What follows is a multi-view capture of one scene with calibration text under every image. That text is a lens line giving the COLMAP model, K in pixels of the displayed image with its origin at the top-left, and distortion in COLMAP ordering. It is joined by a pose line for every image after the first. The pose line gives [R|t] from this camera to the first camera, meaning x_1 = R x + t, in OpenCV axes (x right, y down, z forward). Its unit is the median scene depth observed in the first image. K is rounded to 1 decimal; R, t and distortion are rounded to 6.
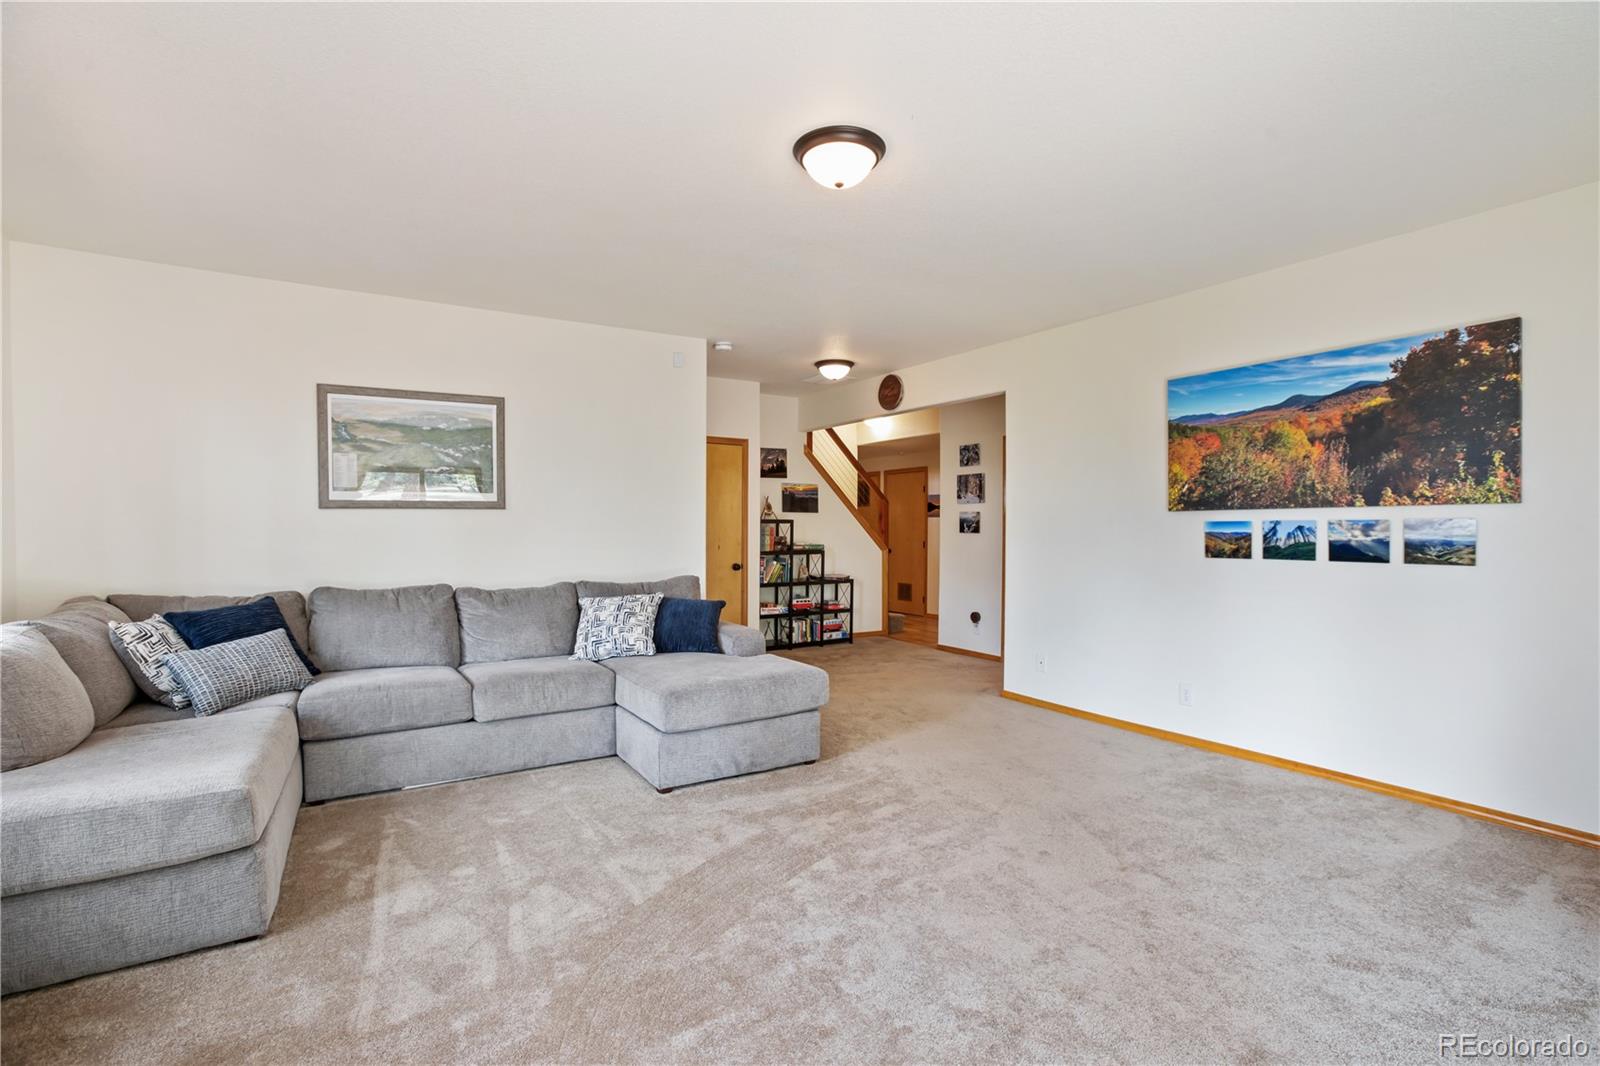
lens RADIAL K [[743.2, 0, 789.6], [0, 743.2, 540.7], [0, 0, 1]] dist [-0.036034, 0.002390]
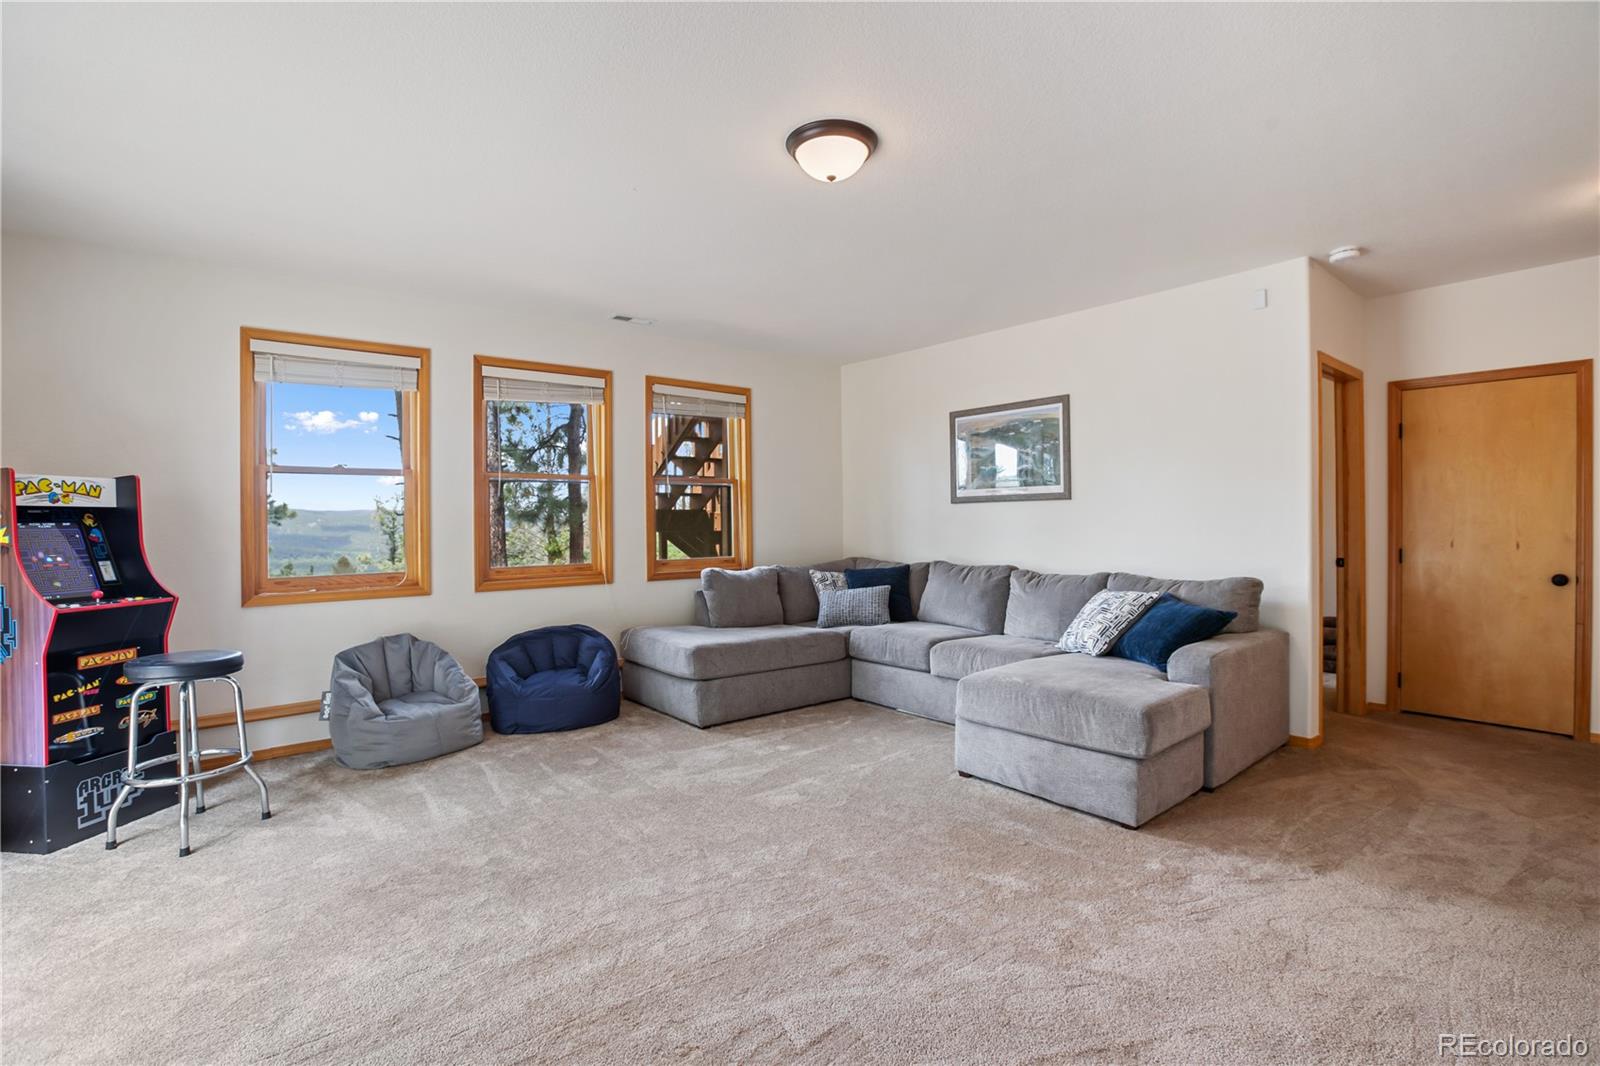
lens RADIAL K [[743.2, 0, 790.6], [0, 743.2, 522.9], [0, 0, 1]] dist [-0.036034, 0.002390]
pose [[0.120957, 0.004104, -0.992649, 0.699616], [-0.010931, 0.999936, 0.002802, -0.008778], [0.992598, 0.010511, 0.120994, 0.542697]]
